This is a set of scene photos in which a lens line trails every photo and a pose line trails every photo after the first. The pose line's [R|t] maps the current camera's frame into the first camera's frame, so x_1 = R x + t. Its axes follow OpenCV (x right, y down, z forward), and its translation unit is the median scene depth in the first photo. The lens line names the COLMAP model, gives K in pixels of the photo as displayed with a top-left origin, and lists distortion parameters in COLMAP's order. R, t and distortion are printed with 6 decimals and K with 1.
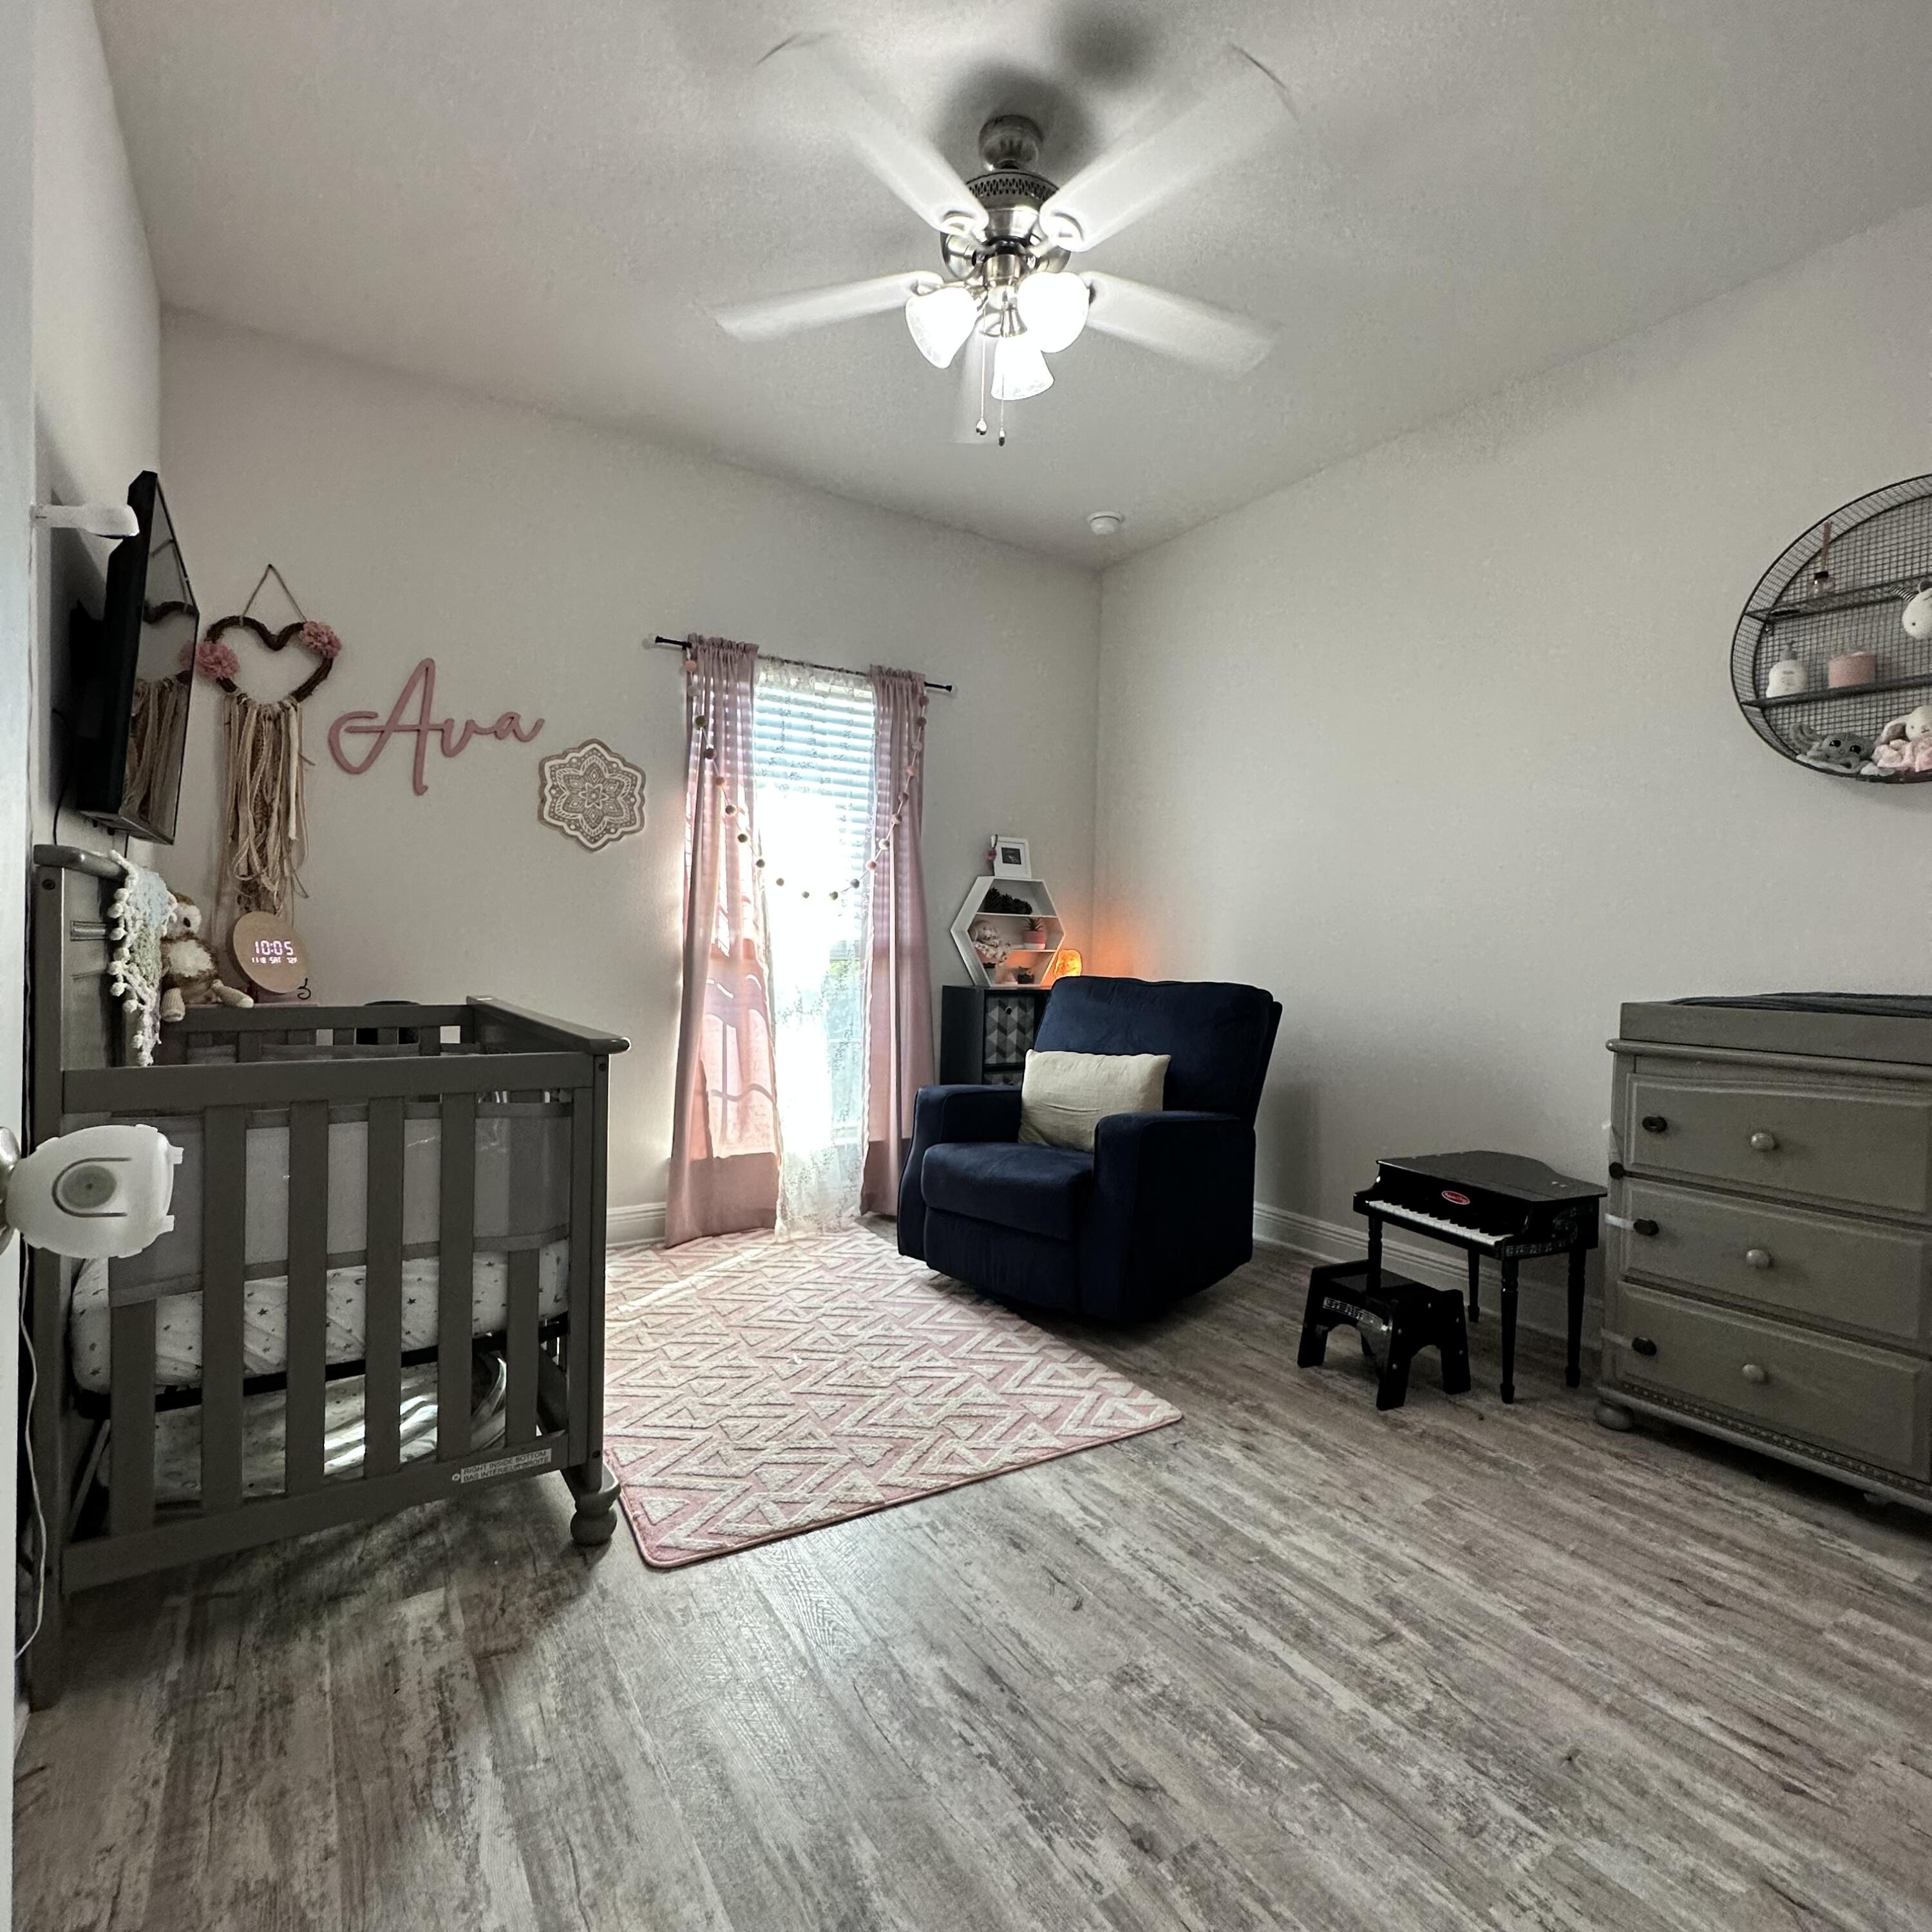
lens RADIAL K [[1025.9, 0, 965.0], [0, 1025.9, 963.7], [0, 0, 1]] dist [-0.002303, 0.000772]
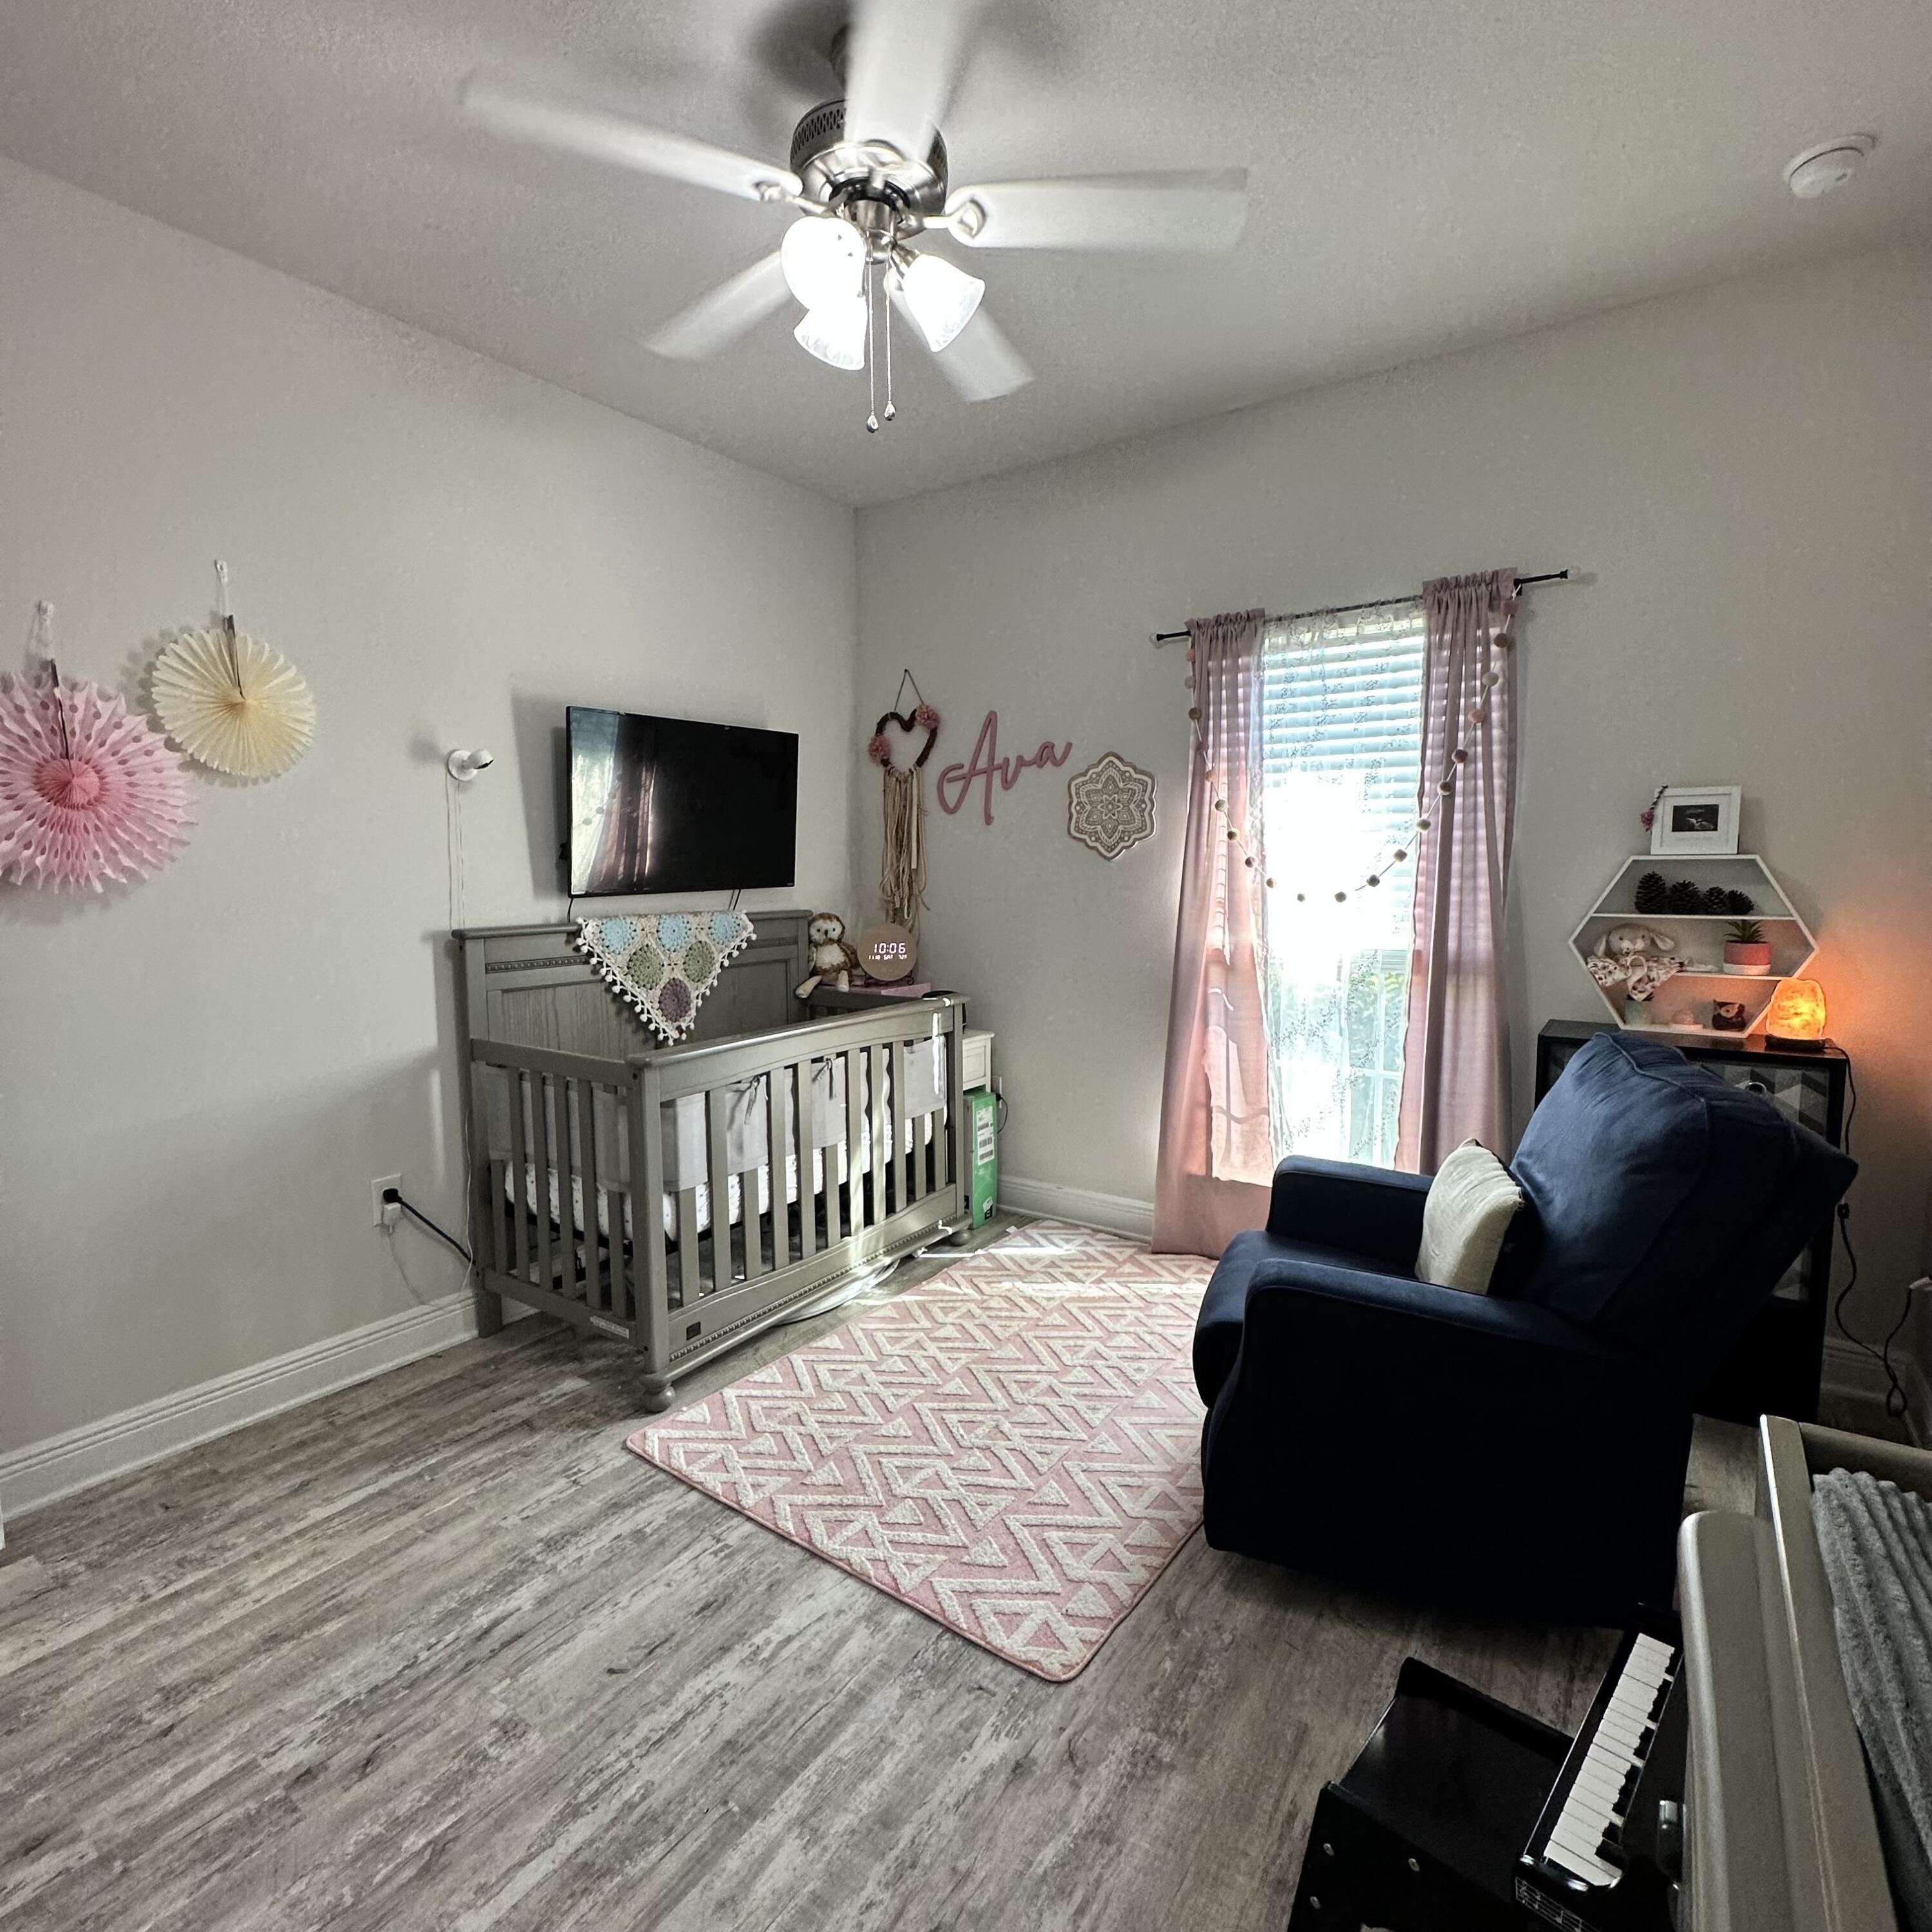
lens RADIAL K [[1025.9, 0, 965.0], [0, 1025.9, 964.8], [0, 0, 1]] dist [-0.002303, 0.000772]
pose [[0.378622, 0.064707, -0.923287, 0.604598], [-0.001771, 0.997602, 0.069189, -0.081106], [0.925550, -0.024561, 0.377829, 0.501822]]
